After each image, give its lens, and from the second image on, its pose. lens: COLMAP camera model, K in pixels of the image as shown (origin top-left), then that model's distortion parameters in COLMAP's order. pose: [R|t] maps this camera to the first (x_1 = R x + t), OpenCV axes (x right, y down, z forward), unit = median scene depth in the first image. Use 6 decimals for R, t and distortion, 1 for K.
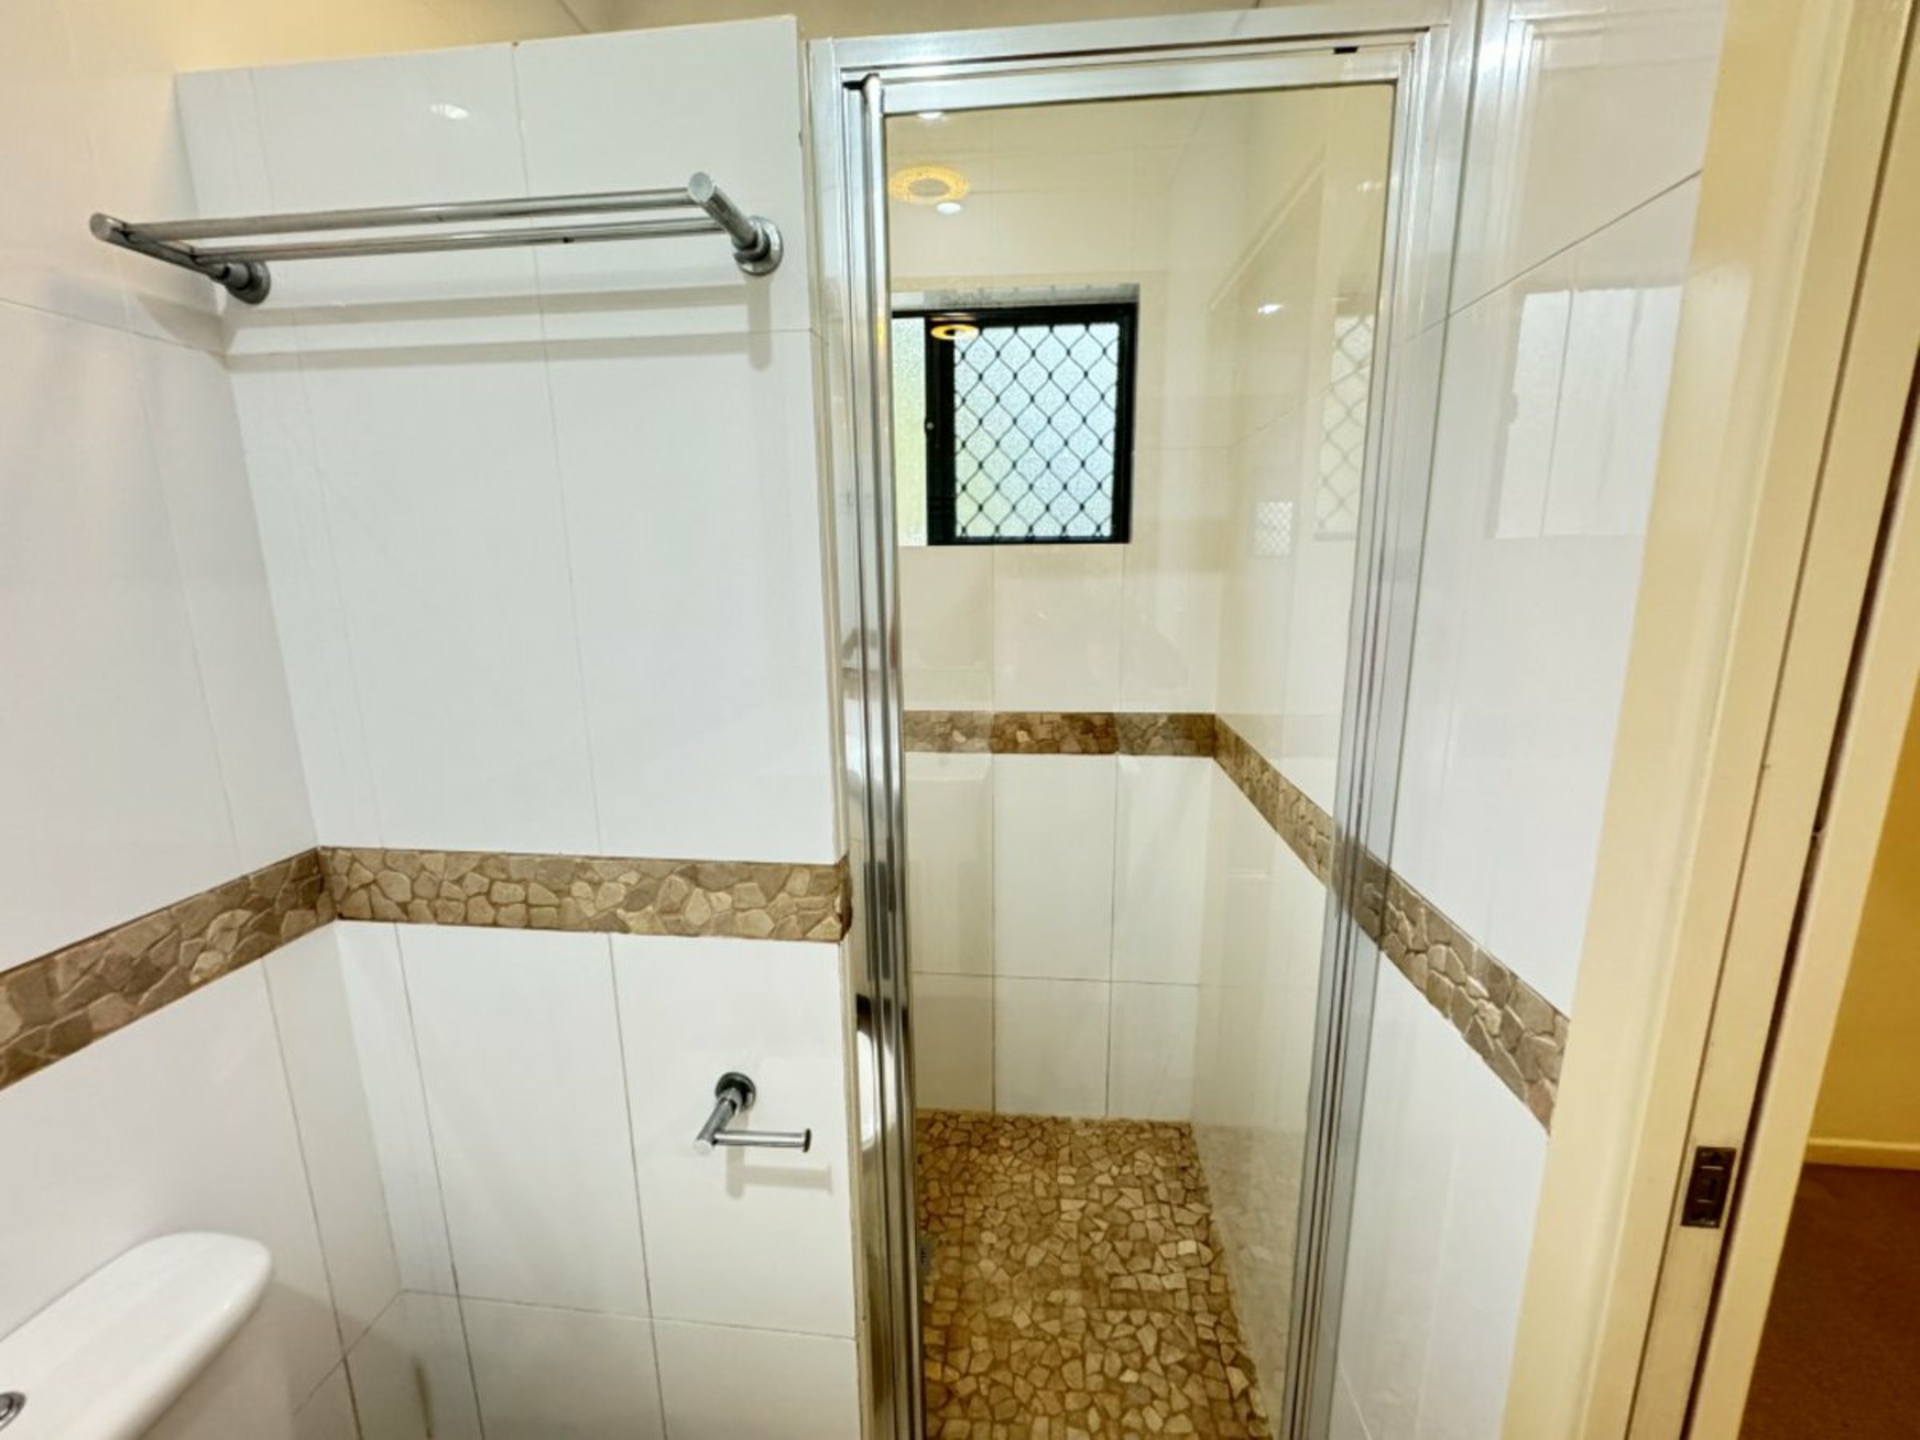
lens RADIAL K [[769.0, 0, 960.5], [0, 769.0, 720.3], [0, 0, 1]] dist [0.006613, -0.001730]
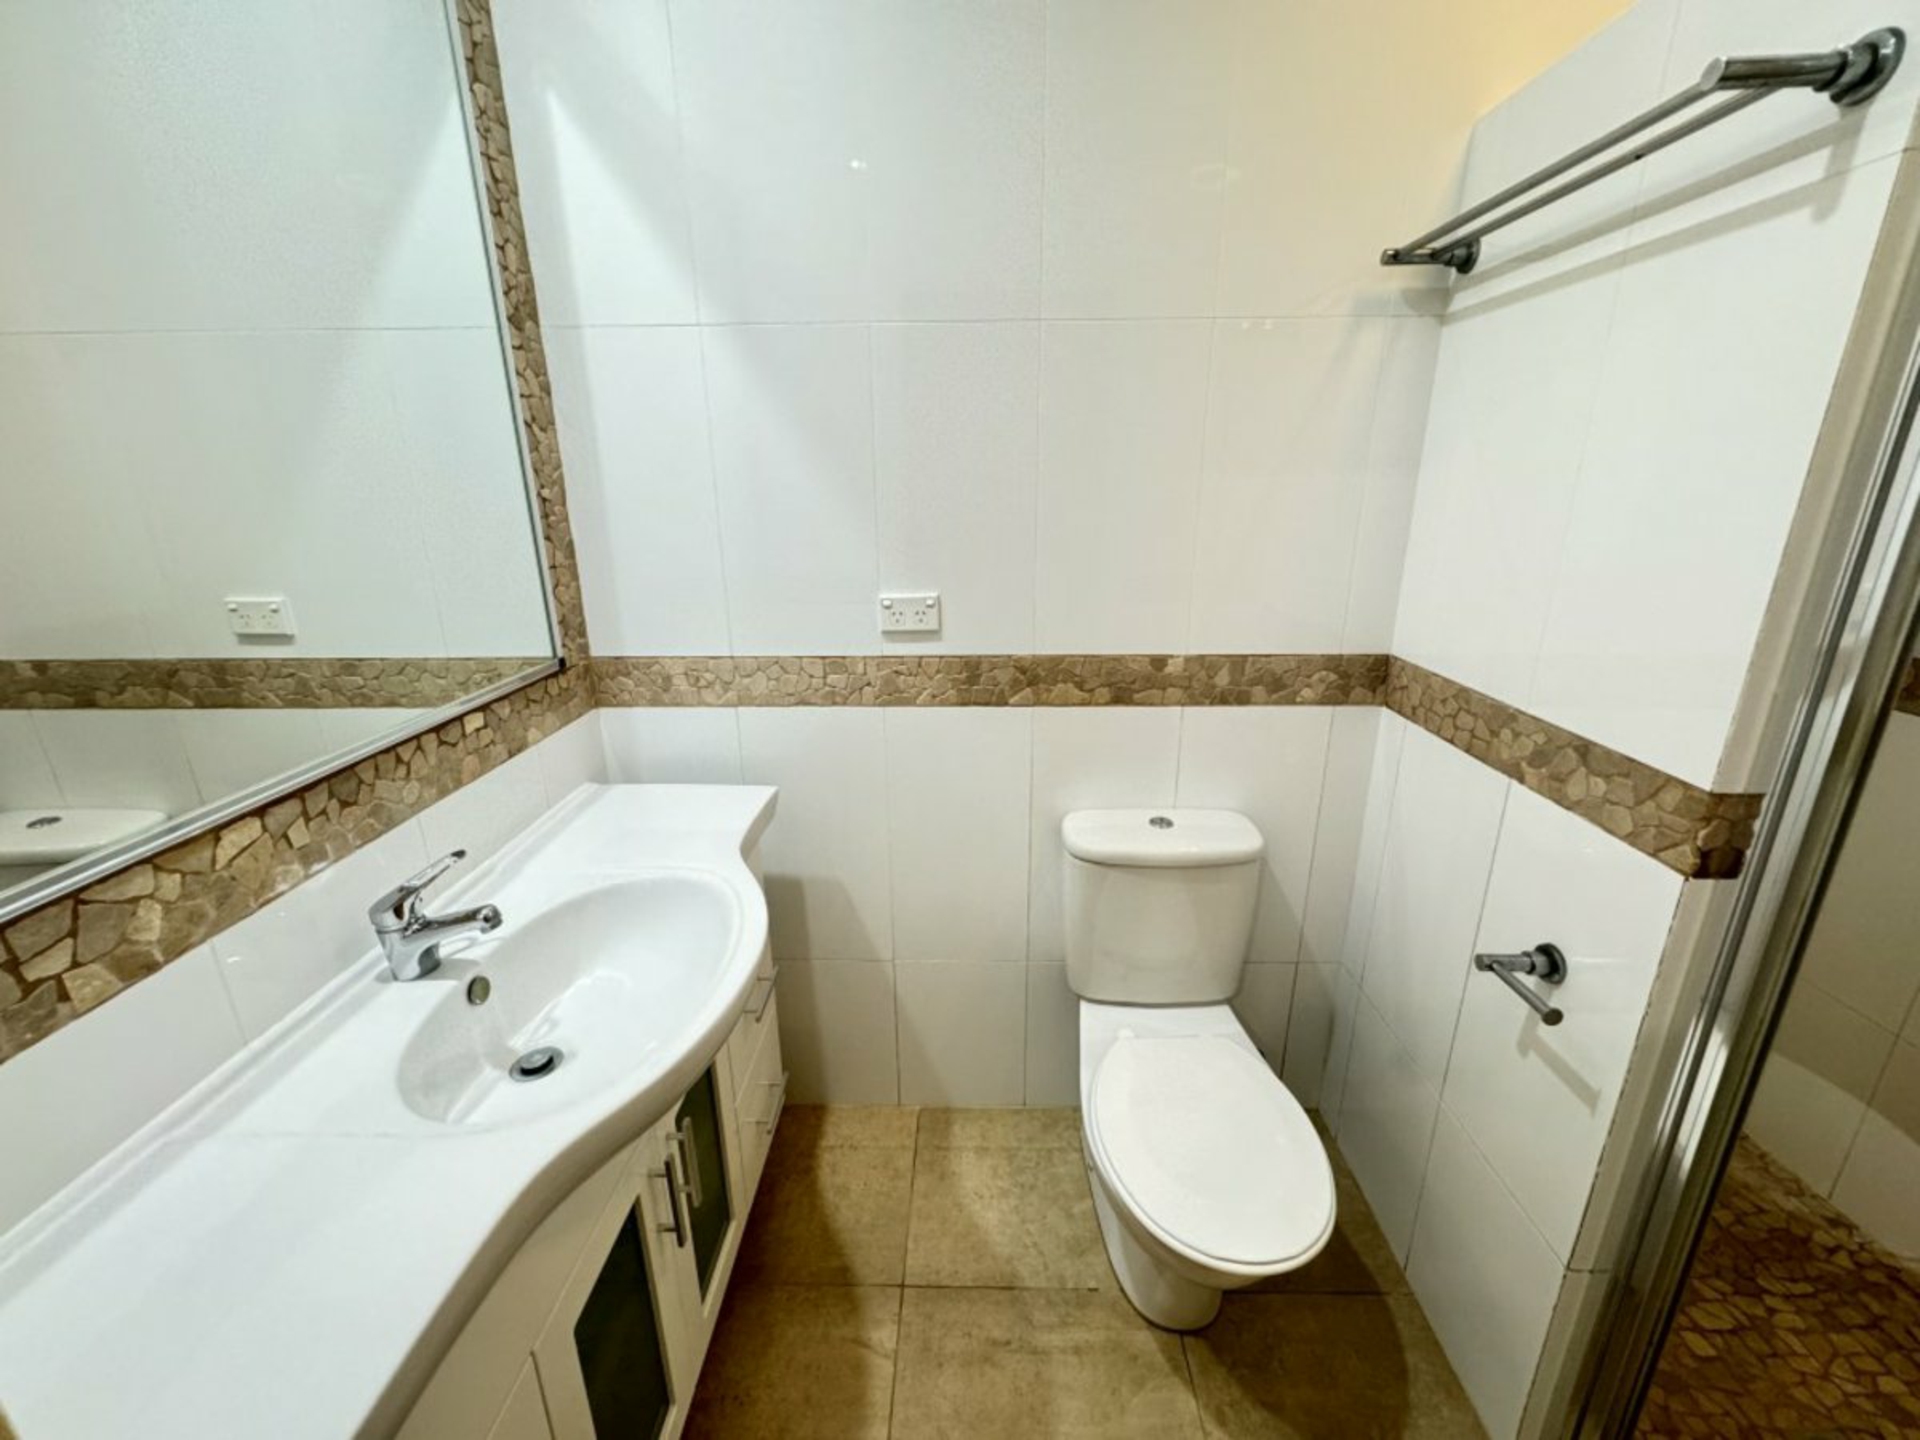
lens RADIAL K [[769.0, 0, 976.4], [0, 769.0, 732.9], [0, 0, 1]] dist [0.006613, -0.001730]
pose [[0.103836, 0.320747, -0.941456, 0.567434], [-0.197882, 0.934311, 0.296488, 0.022021], [0.974711, 0.155511, 0.160485, -0.004267]]
